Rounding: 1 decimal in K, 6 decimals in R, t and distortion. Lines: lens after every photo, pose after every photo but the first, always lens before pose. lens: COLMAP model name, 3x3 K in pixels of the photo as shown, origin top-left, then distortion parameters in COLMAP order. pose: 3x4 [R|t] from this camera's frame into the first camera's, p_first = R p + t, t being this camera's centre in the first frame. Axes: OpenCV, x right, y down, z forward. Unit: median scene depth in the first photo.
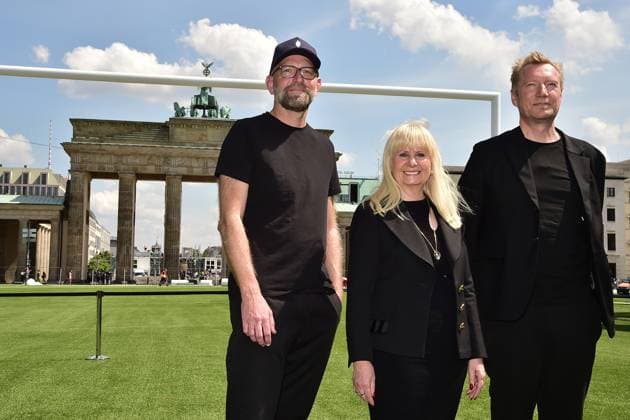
lens RADIAL K [[1087.8, 0, 299.7], [0, 1087.8, 184.3], [0, 0, 1]] dist [0.495743, 0.000000]
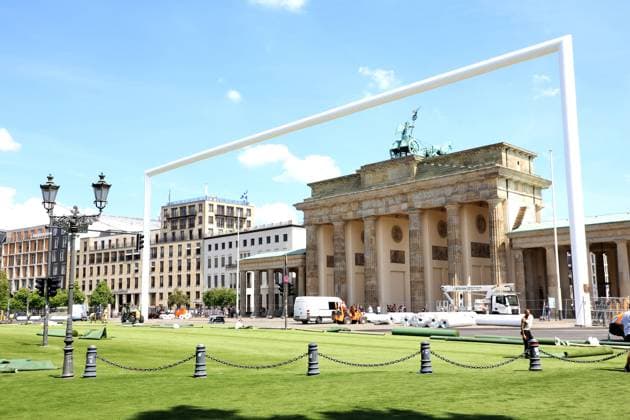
lens RADIAL K [[651.1, 0, 322.4], [0, 651.1, 203.5], [0, 0, 1]] dist [0.026255, 0.000000]
pose [[0.573911, -0.155931, -0.803935, 0.385310], [0.094849, 0.987755, -0.123873, 0.054604], [0.813406, -0.005160, 0.581673, 0.586409]]
